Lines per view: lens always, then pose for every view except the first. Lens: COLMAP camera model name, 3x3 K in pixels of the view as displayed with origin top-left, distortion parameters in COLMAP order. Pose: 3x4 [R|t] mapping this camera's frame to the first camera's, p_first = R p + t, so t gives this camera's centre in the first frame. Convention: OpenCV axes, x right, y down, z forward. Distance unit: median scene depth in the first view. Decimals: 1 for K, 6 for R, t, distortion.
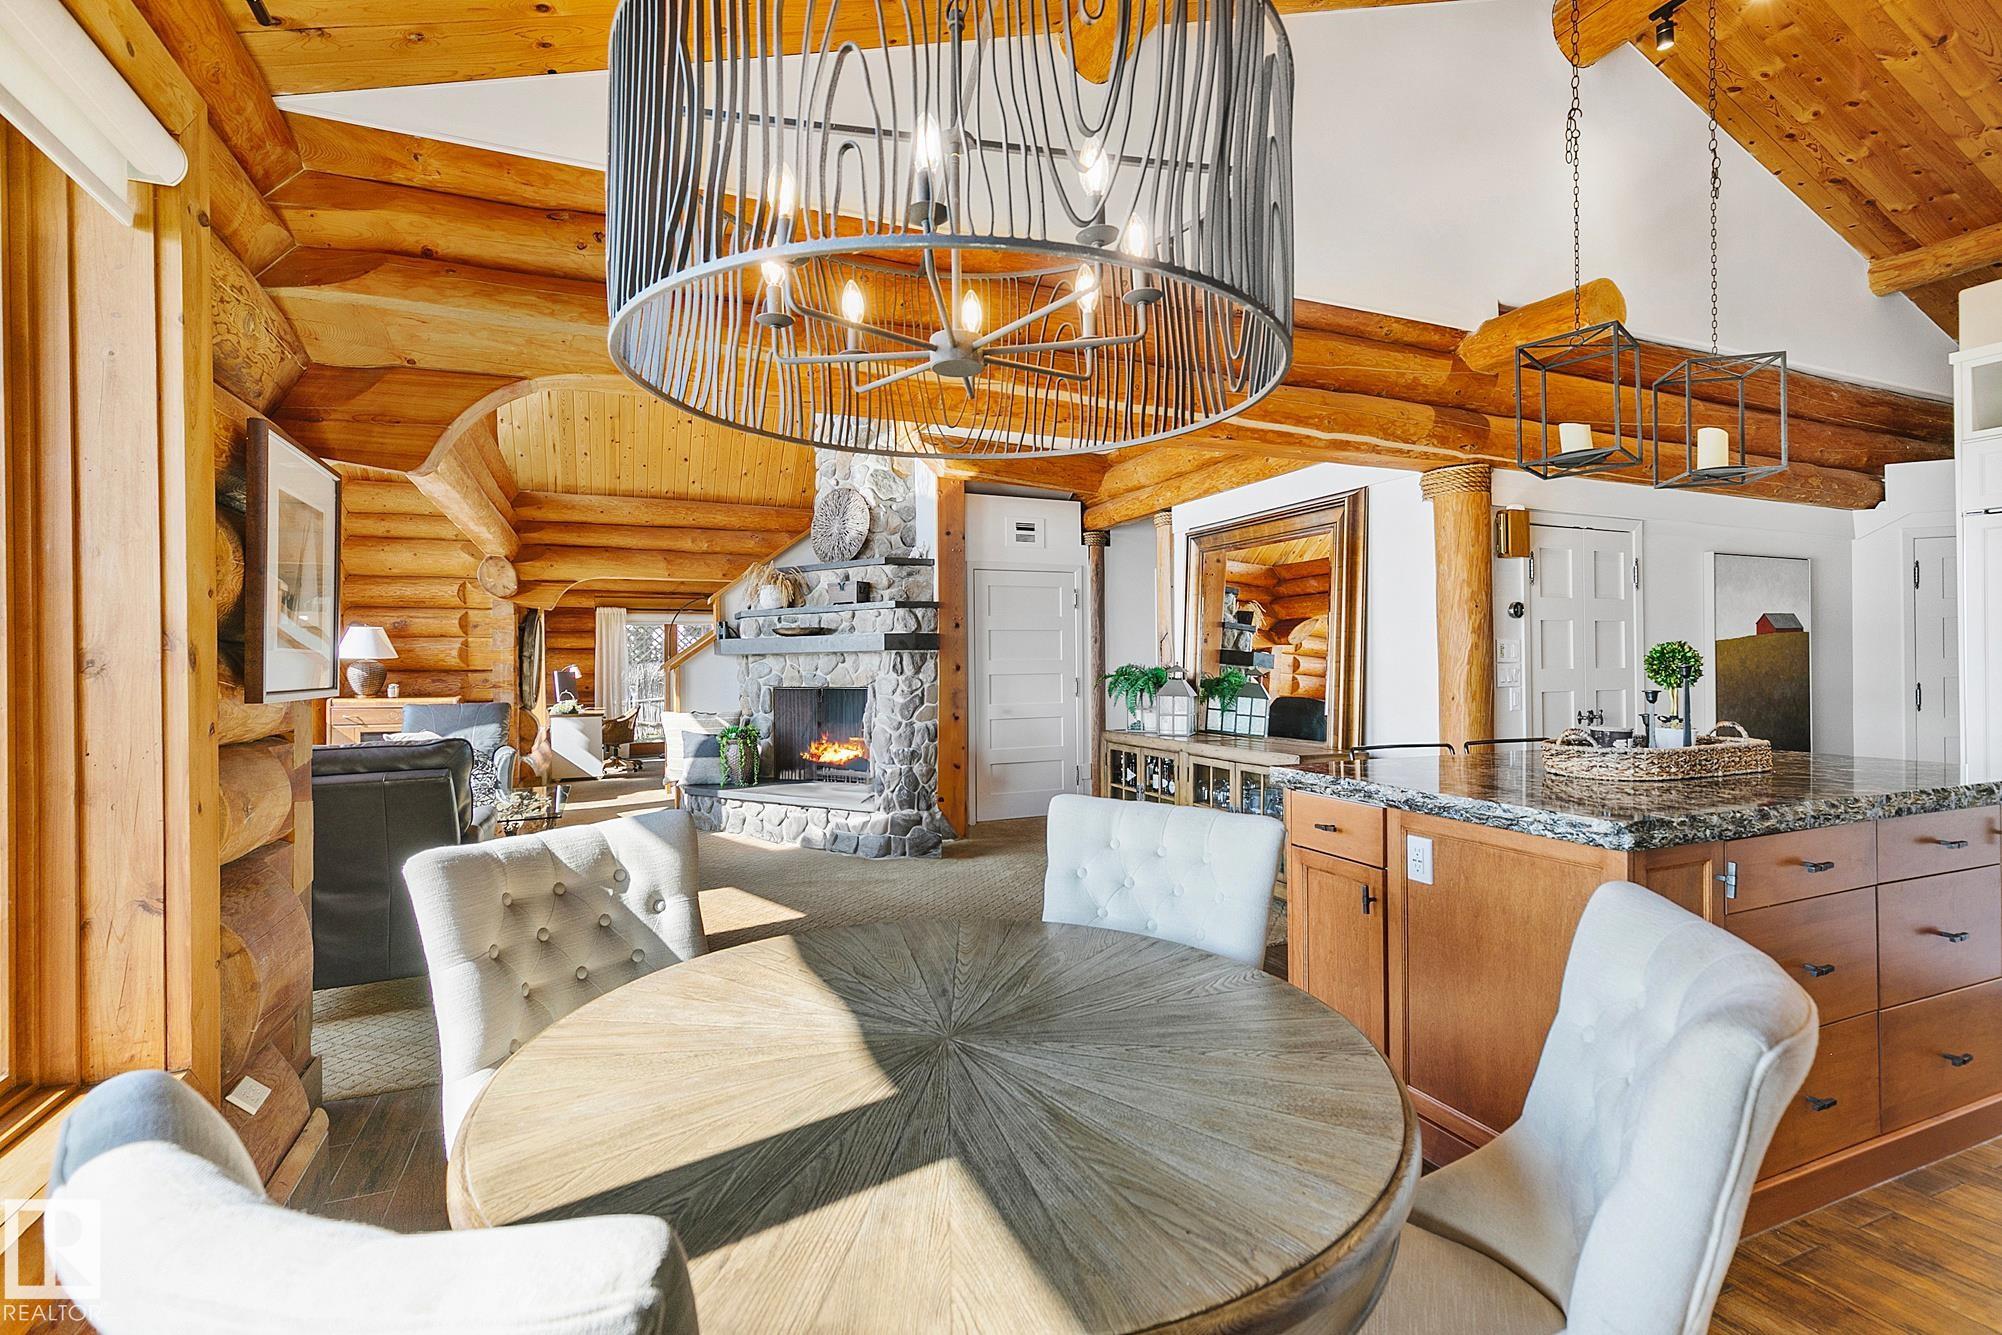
lens RADIAL K [[897.9, 0, 1002.8], [0, 897.9, 663.1], [0, 0, 1]] dist [0.004346, -0.000600]
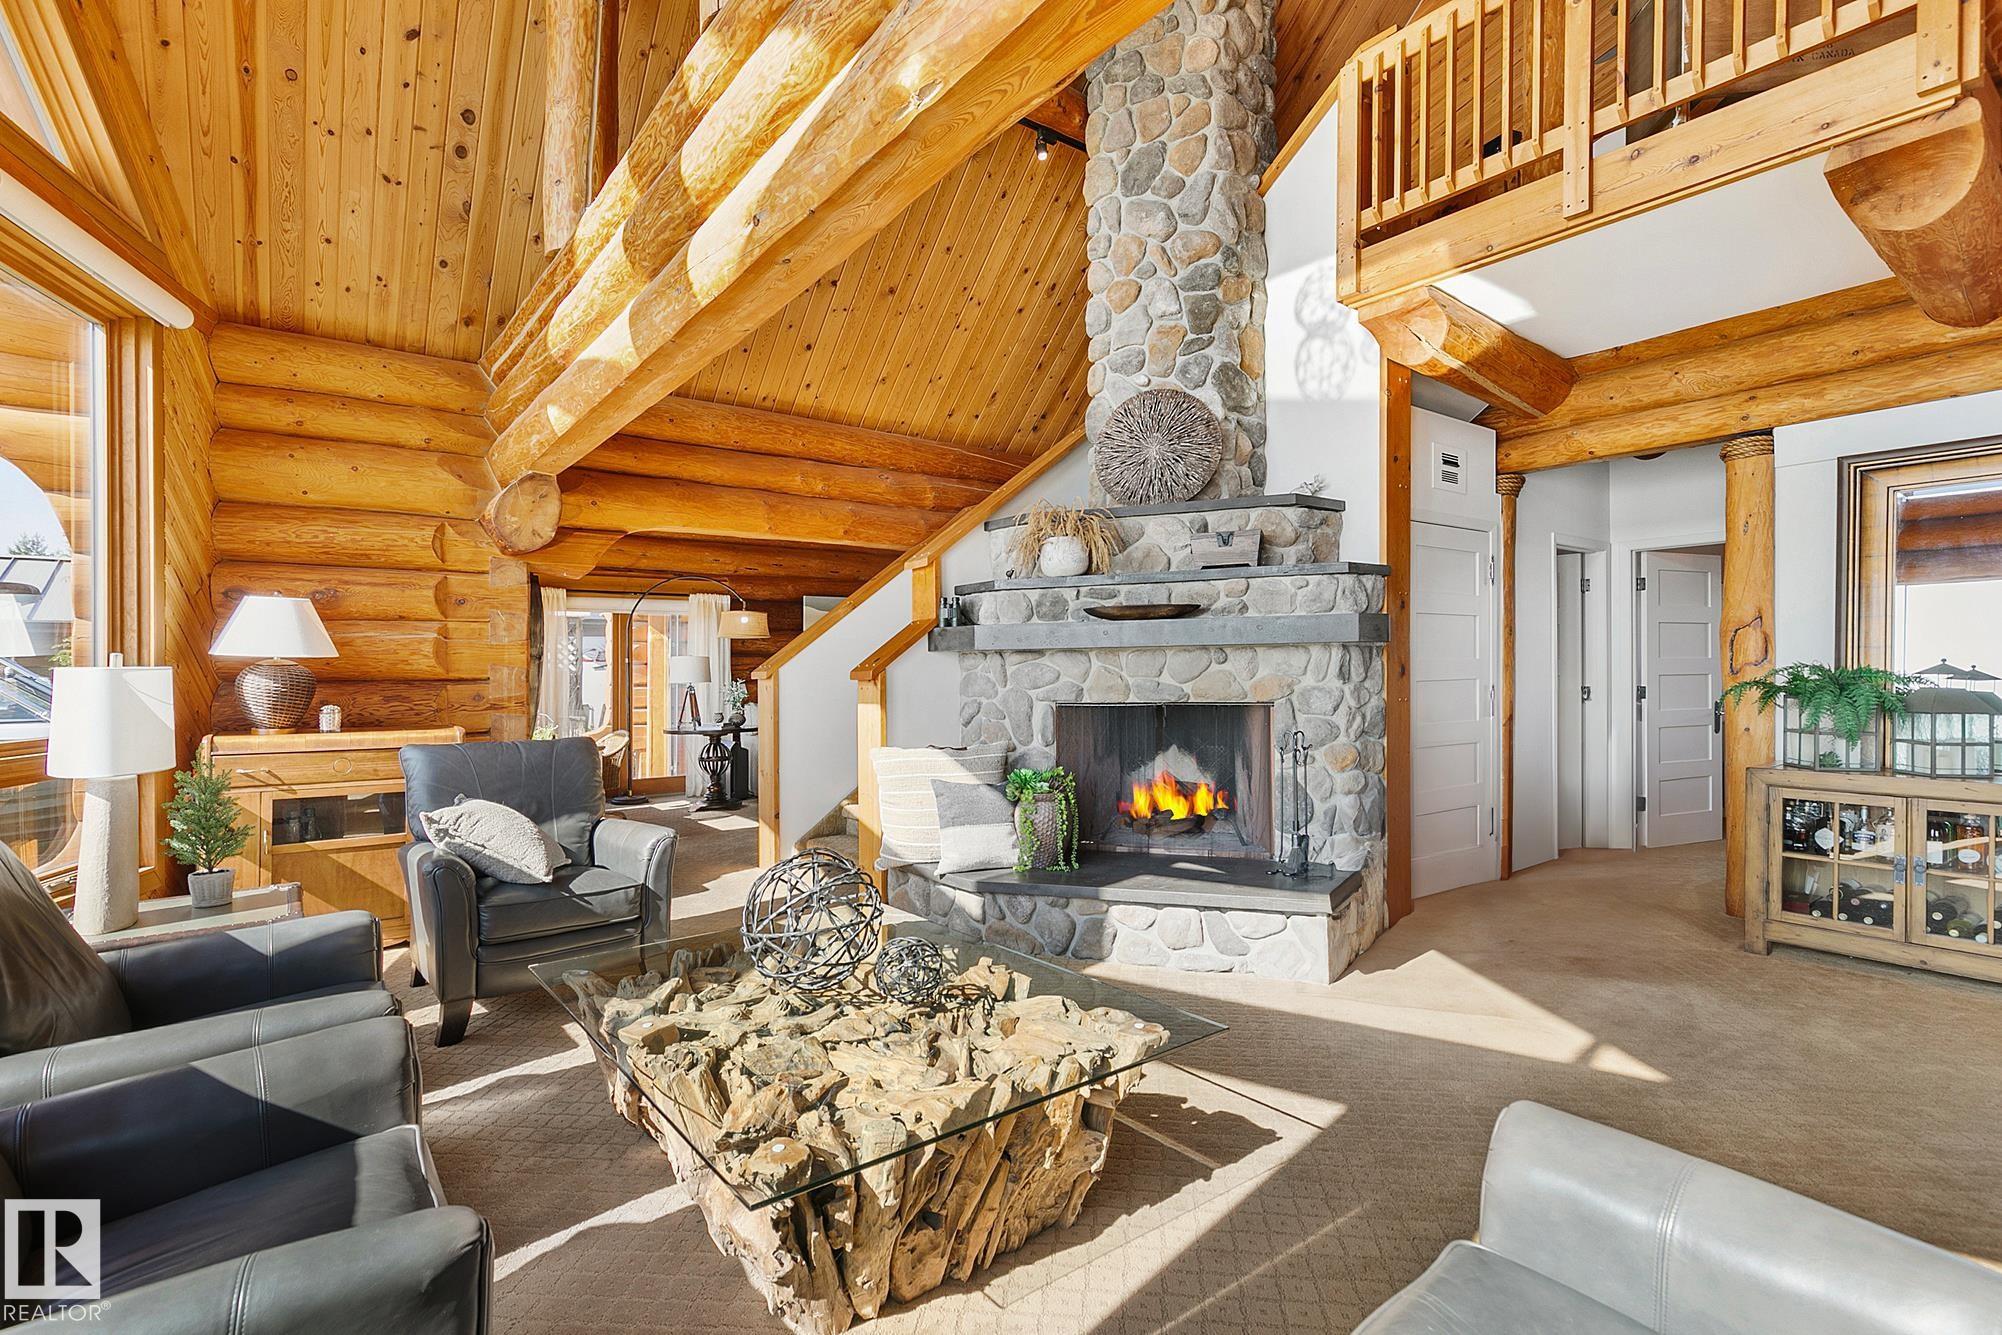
lens RADIAL K [[897.9, 0, 982.6], [0, 897.9, 672.1], [0, 0, 1]] dist [0.004346, -0.000600]
pose [[0.969791, -0.004824, 0.243891, -0.424717], [0.003938, 0.999984, 0.004119, 0.002606], [-0.243907, -0.003034, 0.969794, 0.380596]]
